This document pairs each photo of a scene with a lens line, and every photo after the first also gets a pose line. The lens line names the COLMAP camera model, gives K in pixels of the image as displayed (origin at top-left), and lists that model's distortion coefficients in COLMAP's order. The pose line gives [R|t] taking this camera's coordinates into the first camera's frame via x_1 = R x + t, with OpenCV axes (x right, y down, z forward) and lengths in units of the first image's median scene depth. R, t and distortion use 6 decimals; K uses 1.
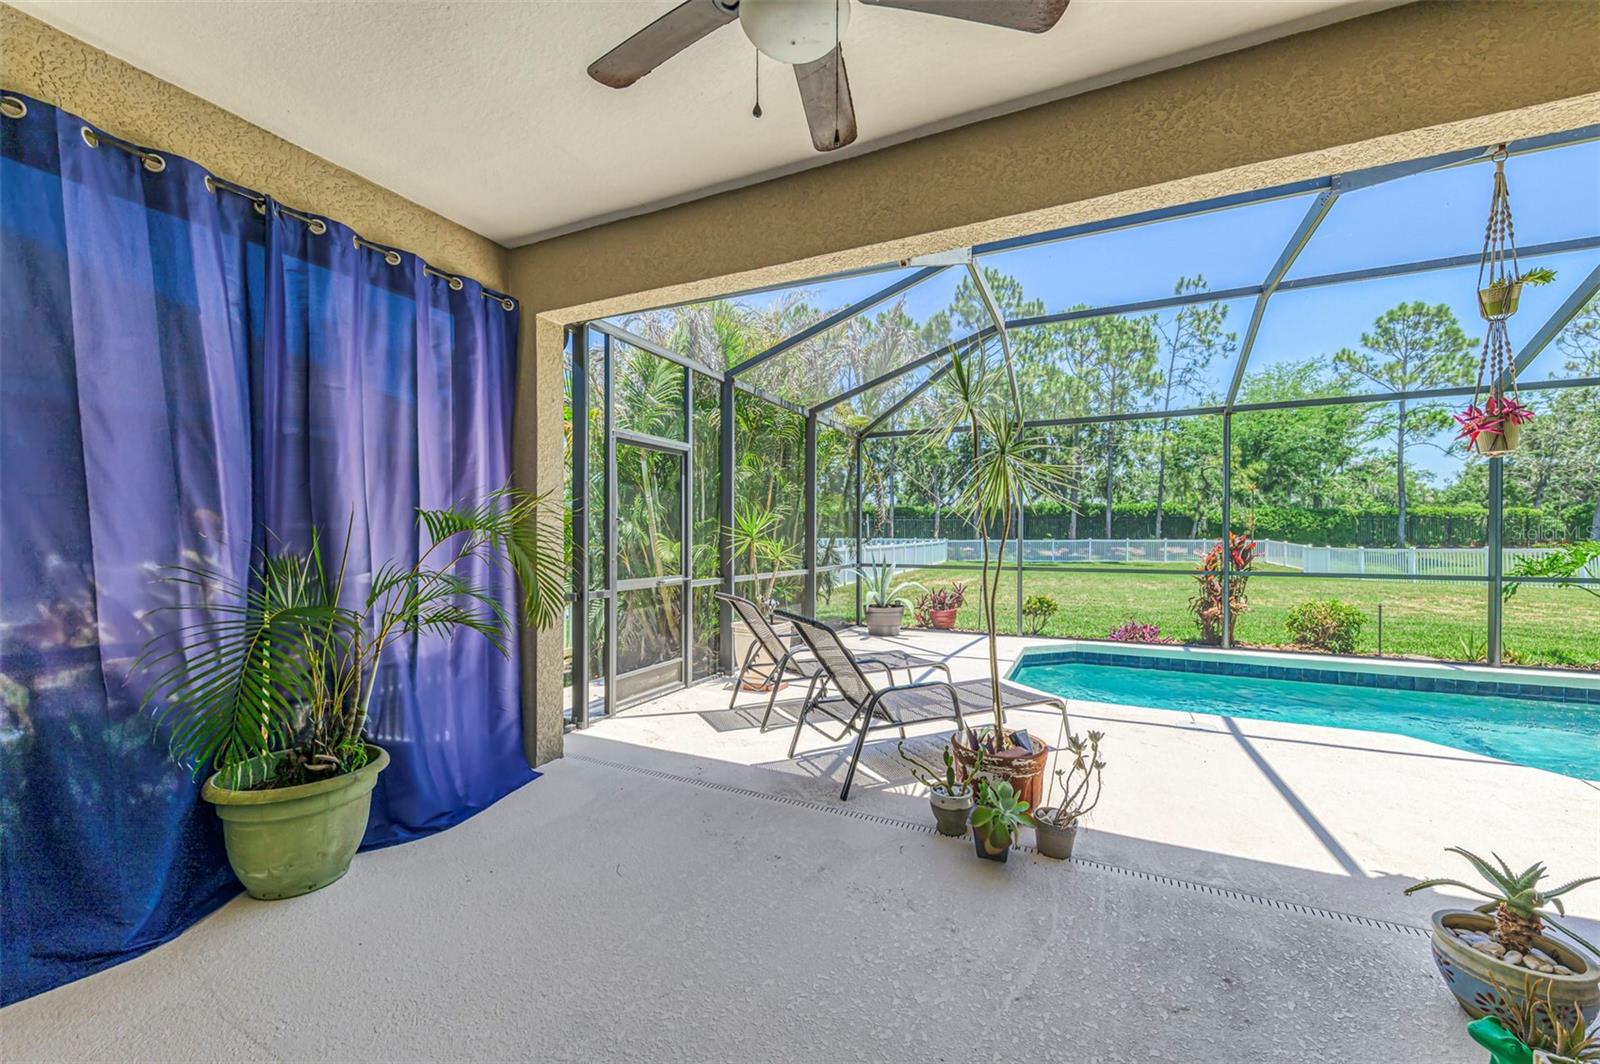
lens RADIAL K [[626.9, 0, 796.5], [0, 626.9, 548.3], [0, 0, 1]] dist [0.002556, 0.000311]
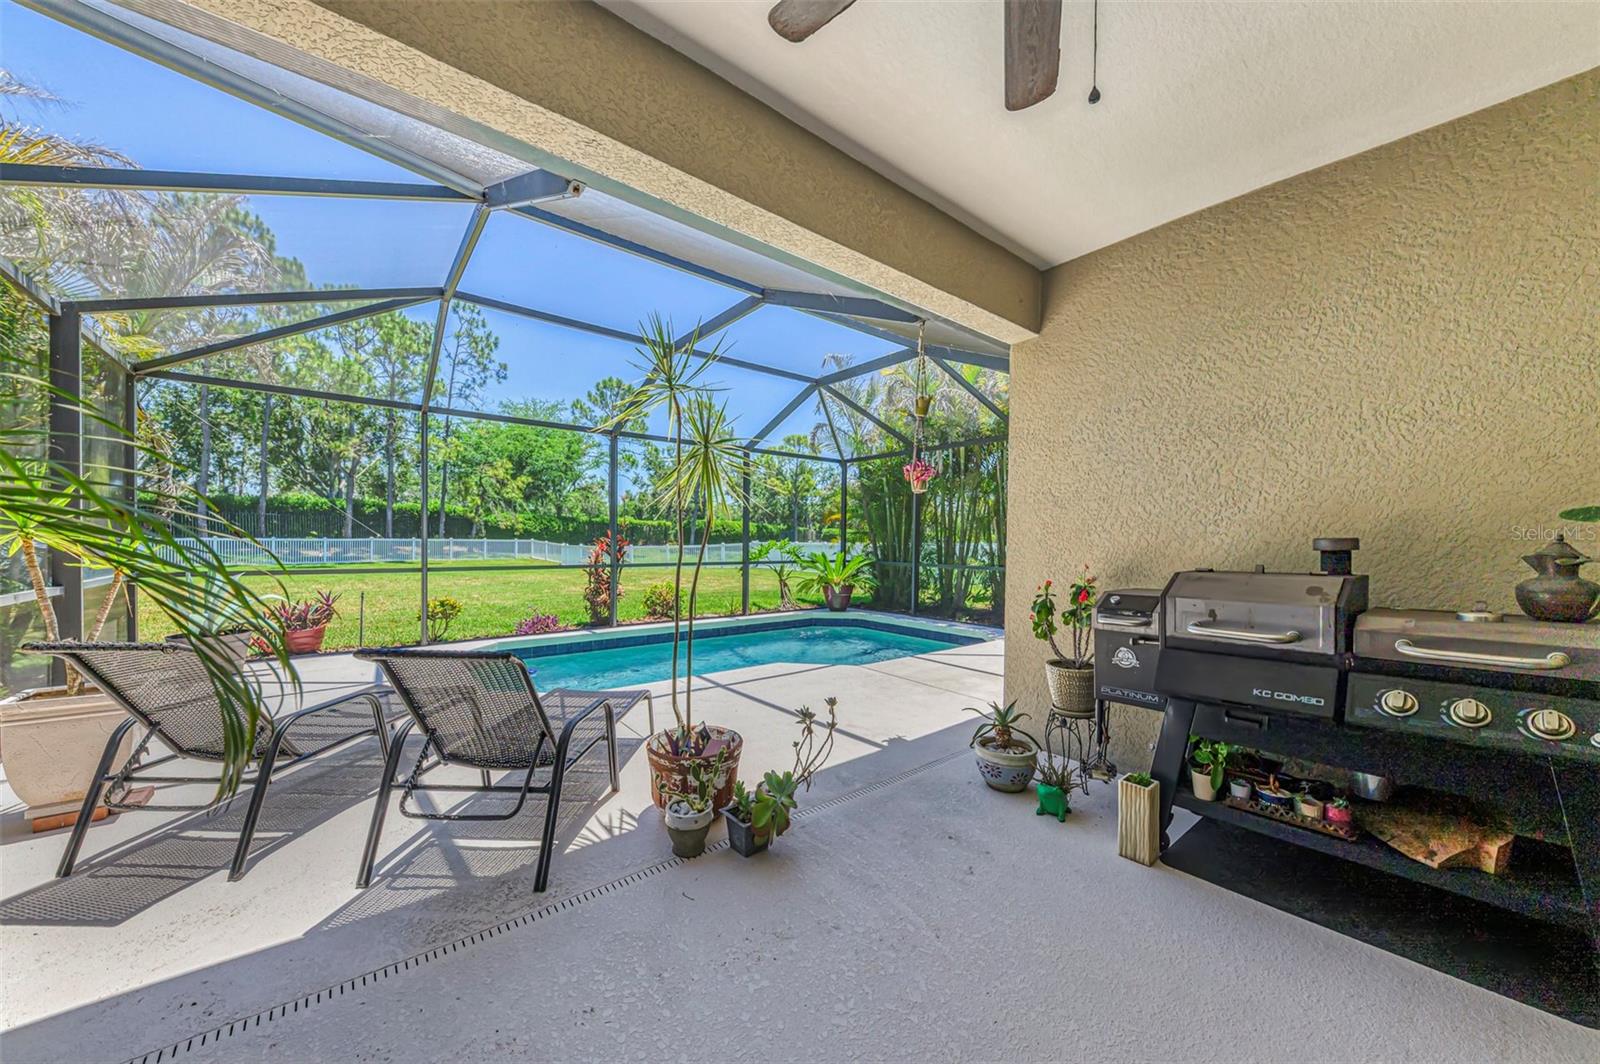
lens RADIAL K [[568.6, 0, 805.2], [0, 568.6, 550.6], [0, 0, 1]] dist [0.002558, -0.001687]
pose [[0.423515, -0.011857, 0.905811, -0.035034], [0.006870, 0.999928, 0.009877, 0.000381], [-0.905863, 0.002040, 0.423566, 0.040300]]
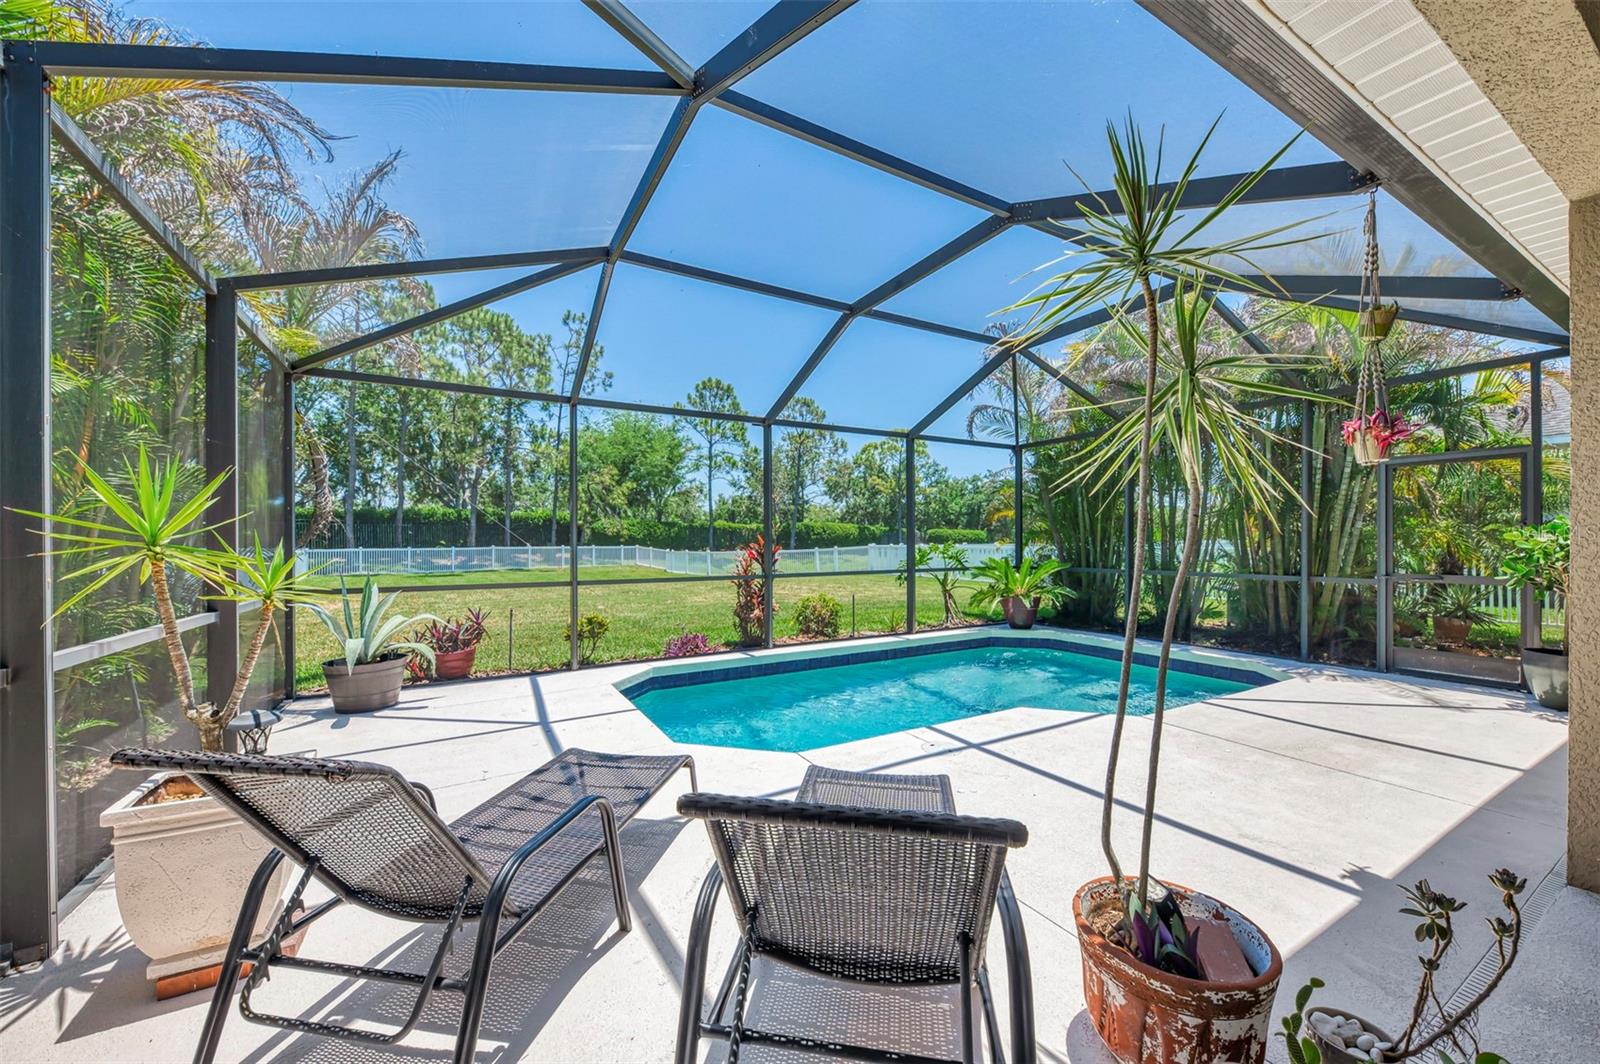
lens RADIAL K [[592.0, 0, 799.2], [0, 592.0, 548.0], [0, 0, 1]] dist [0.004410, -0.000072]
pose [[0.566835, -0.010381, 0.823766, -0.022540], [0.020571, 0.999787, -0.001556, -0.001083], [-0.823574, 0.017827, 0.566928, 0.083553]]
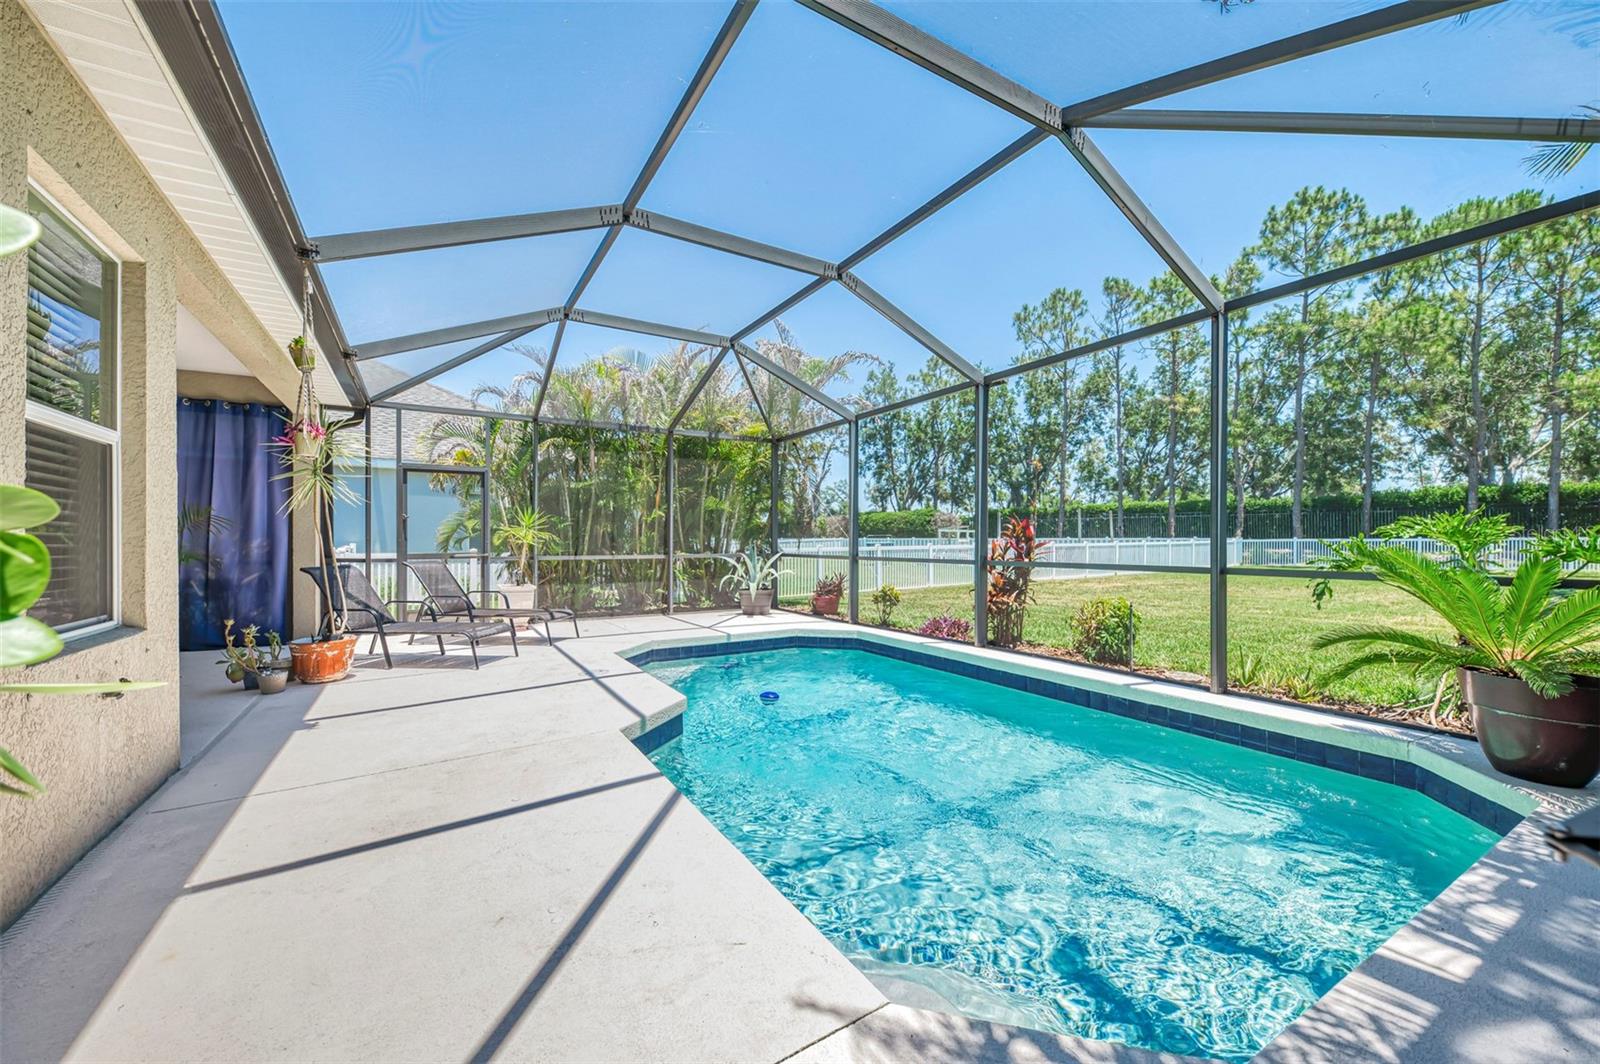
lens RADIAL K [[626.9, 0, 805.8], [0, 626.9, 536.0], [0, 0, 1]] dist [0.002556, 0.000311]
pose [[0.835173, -0.005275, -0.549963, 0.208207], [-0.008264, 0.999721, -0.022138, 0.005049], [0.549926, 0.023034, 0.834896, 0.023320]]
